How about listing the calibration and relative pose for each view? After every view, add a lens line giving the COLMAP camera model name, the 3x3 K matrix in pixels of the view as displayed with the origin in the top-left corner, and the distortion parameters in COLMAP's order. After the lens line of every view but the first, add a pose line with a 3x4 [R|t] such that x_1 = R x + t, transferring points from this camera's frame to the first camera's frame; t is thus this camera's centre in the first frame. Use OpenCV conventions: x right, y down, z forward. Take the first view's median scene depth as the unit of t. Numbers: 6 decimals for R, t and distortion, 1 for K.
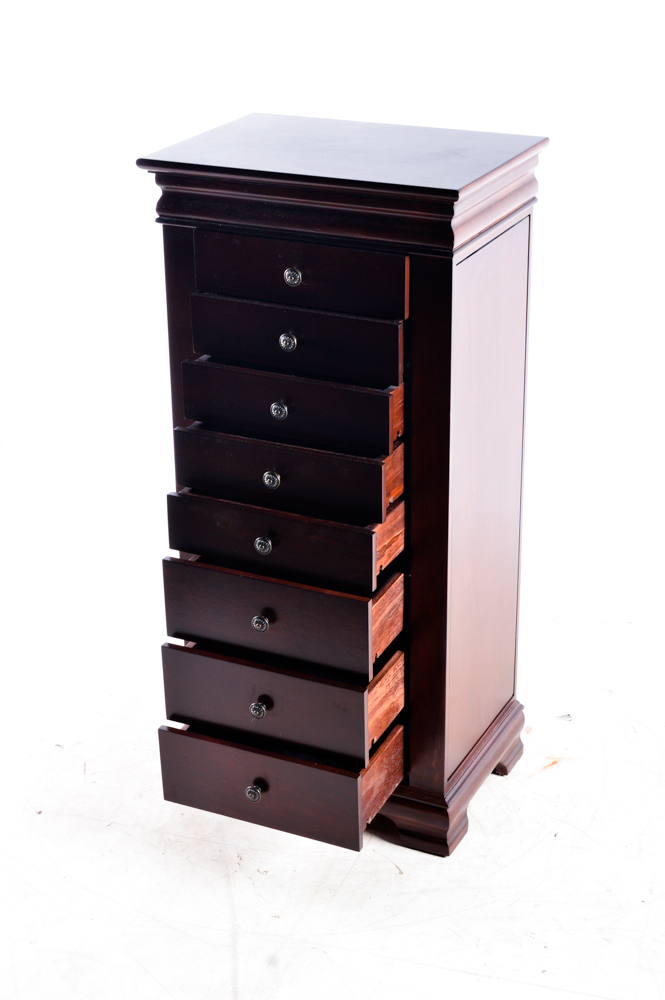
lens RADIAL K [[1754.0, 0, 332.5], [0, 1754.0, 500.0], [0, 0, 1]] dist [0.106698, 0.014304]
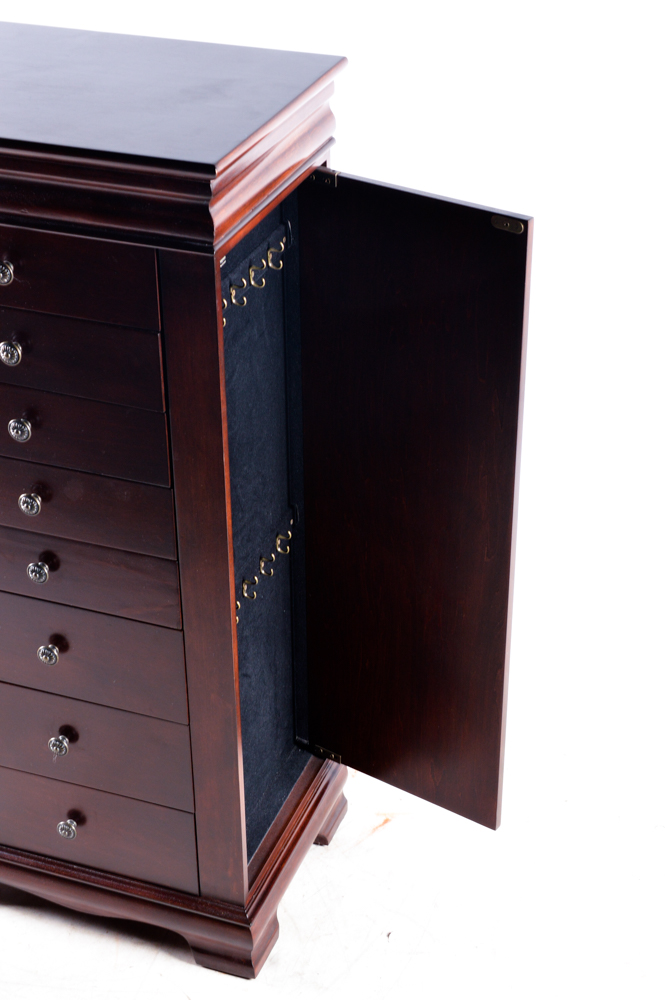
lens RADIAL K [[1803.2, 0, 332.5], [0, 1803.2, 500.0], [0, 0, 1]] dist [-0.055983, -0.077377]
pose [[0.995126, -0.046860, 0.086770, 0.041317], [0.035609, 0.991269, 0.126955, -0.111713], [-0.091962, -0.123246, 0.988106, 0.231841]]
